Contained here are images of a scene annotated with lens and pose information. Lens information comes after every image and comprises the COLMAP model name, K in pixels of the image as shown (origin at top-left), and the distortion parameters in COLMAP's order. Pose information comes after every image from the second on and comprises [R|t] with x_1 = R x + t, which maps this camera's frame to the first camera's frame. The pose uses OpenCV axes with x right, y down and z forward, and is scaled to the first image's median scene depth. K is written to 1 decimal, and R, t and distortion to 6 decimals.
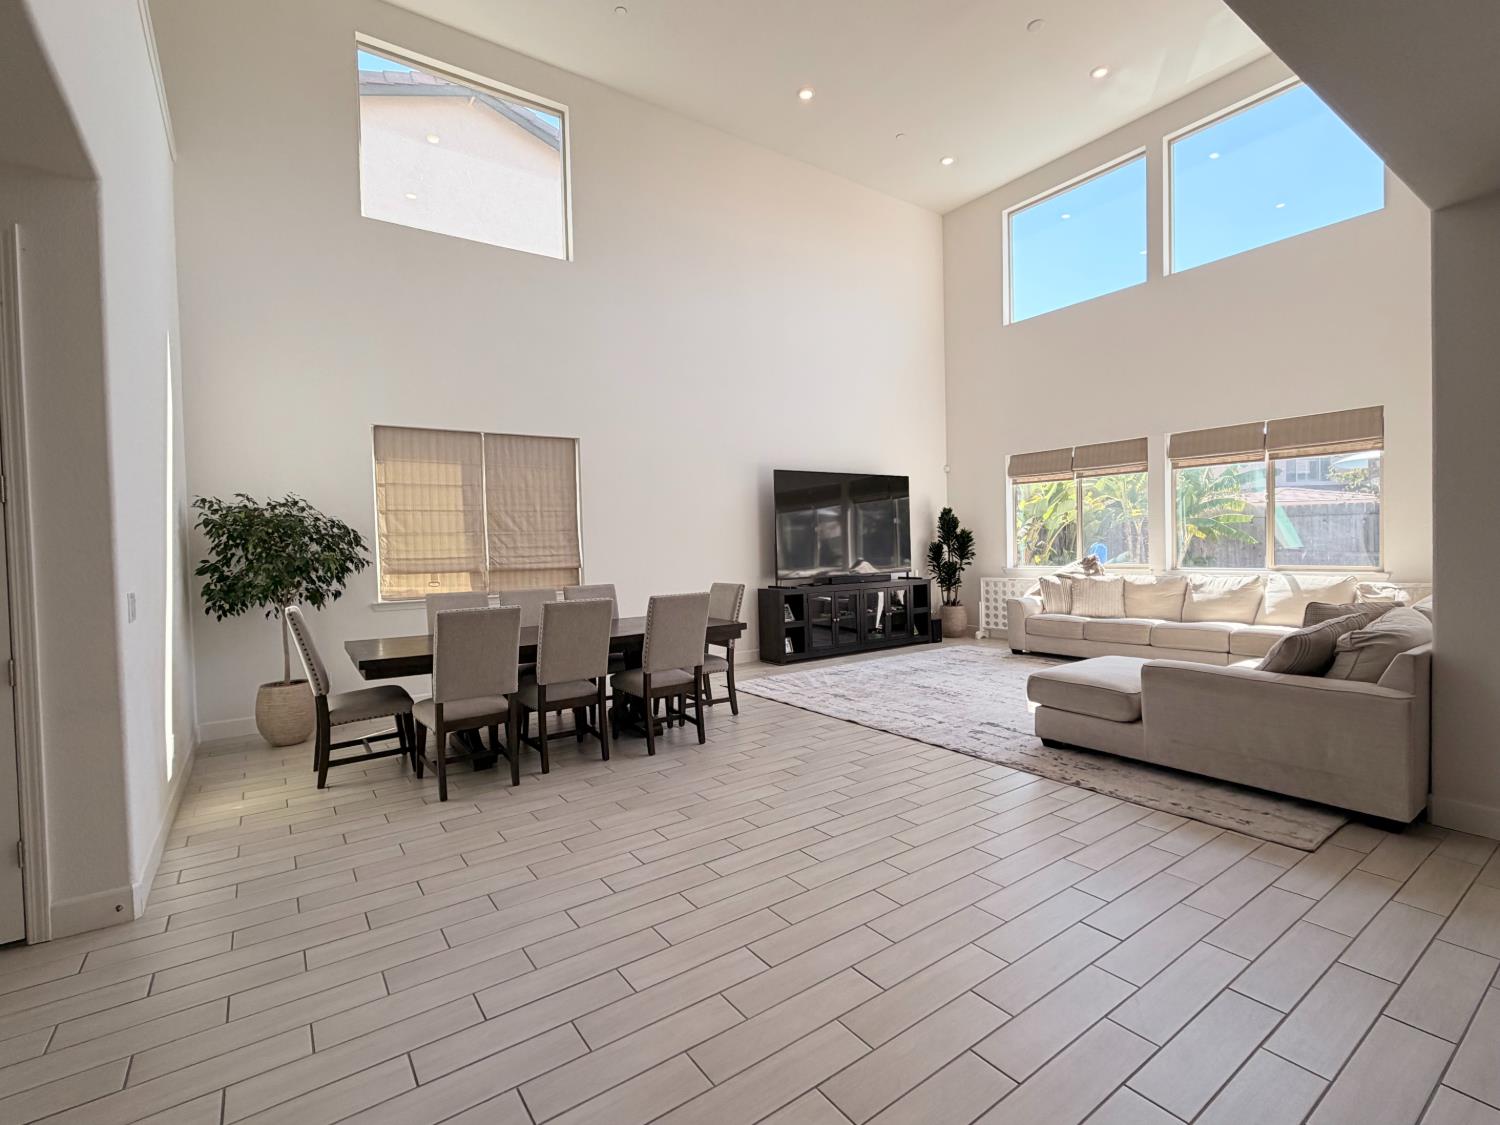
lens RADIAL K [[694.4, 0, 751.2], [0, 694.4, 558.1], [0, 0, 1]] dist [0.005551, 0.000021]
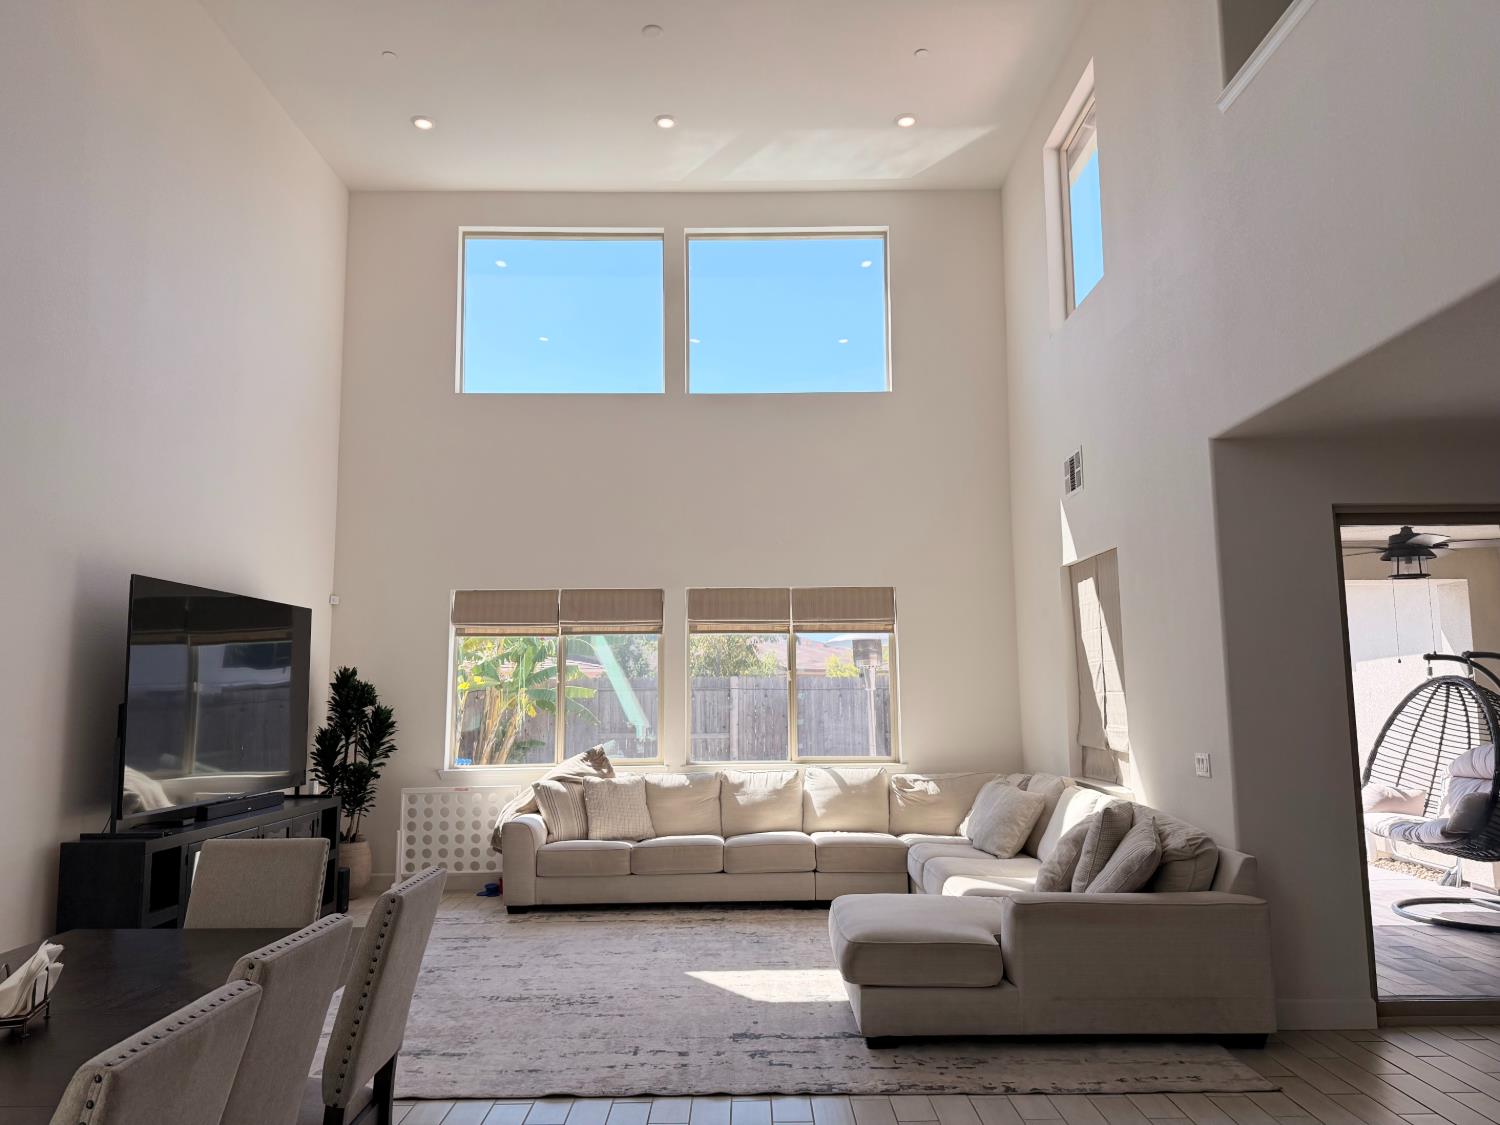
lens RADIAL K [[1051.3, 0, 755.5], [0, 1051.3, 561.6], [0, 0, 1]] dist [0.056285, -0.043479]
pose [[0.572285, 0.121009, 0.811077, -0.335035], [0.013087, 0.987579, -0.156577, -0.023022], [-0.819950, 0.100221, 0.563593, 0.288048]]
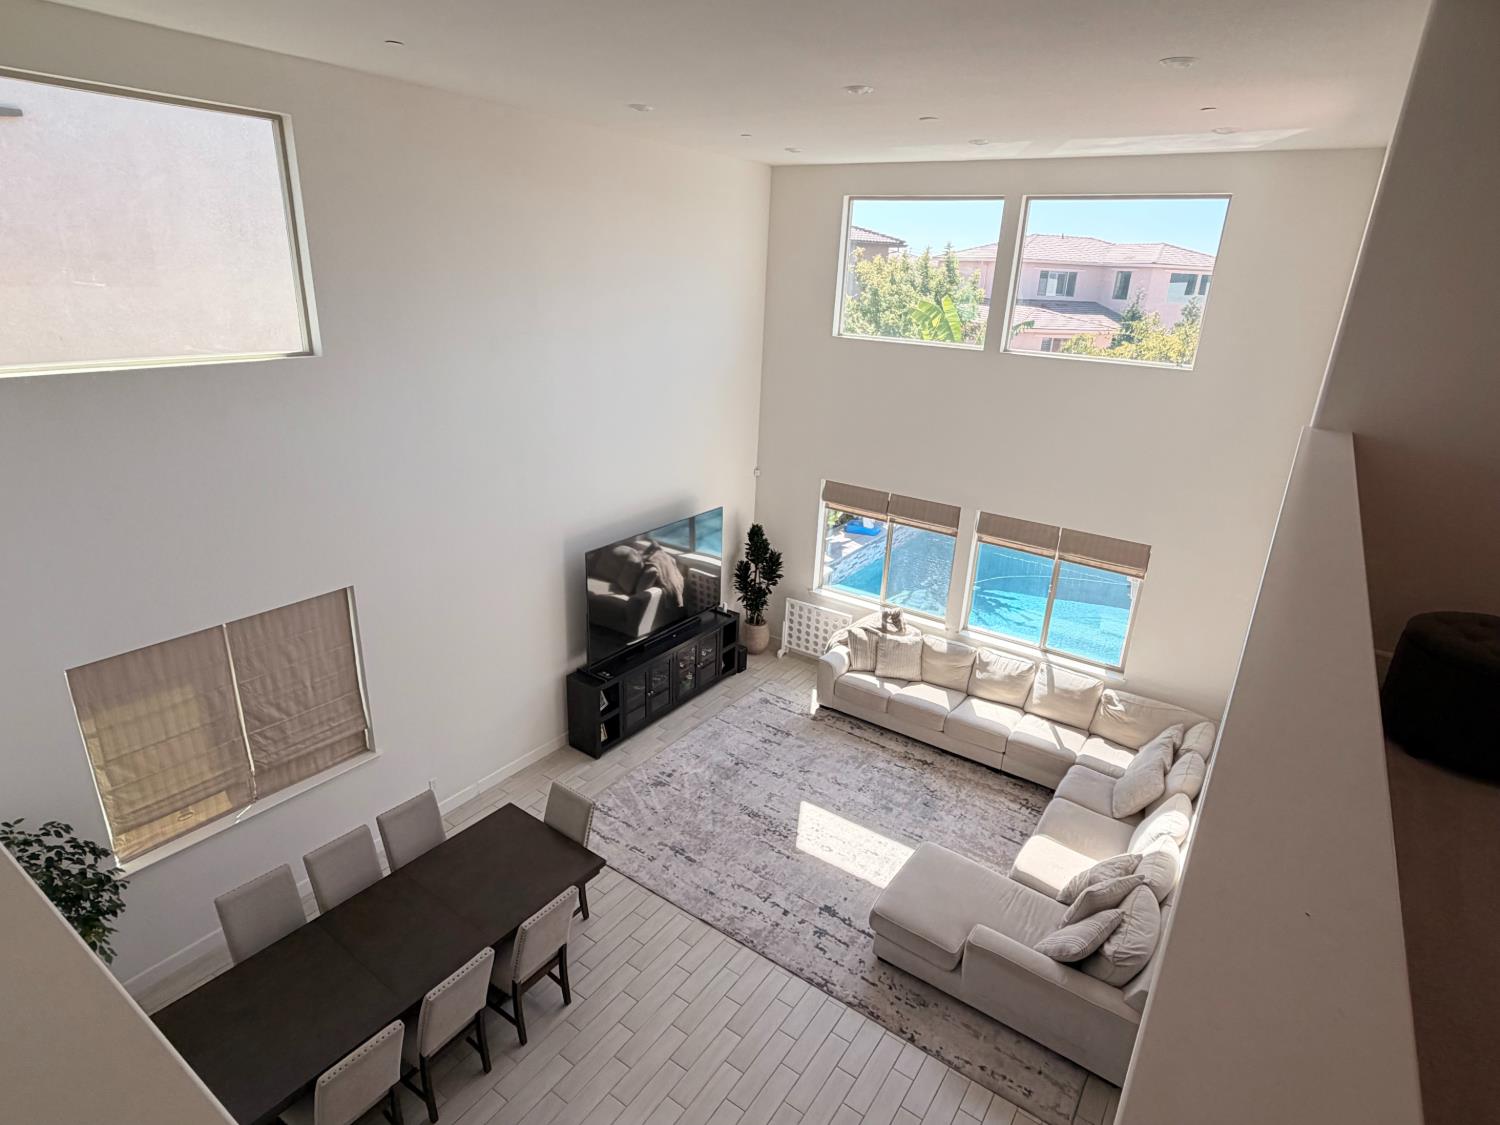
lens RADIAL K [[818.1, 0, 749.6], [0, 818.1, 560.9], [0, 0, 1]] dist [0.007410, 0.001321]
pose [[0.937044, -0.055790, 0.344725, -0.139226], [-0.059829, 0.946912, 0.315878, -0.494352], [-0.344047, -0.316616, 0.883960, 0.038556]]
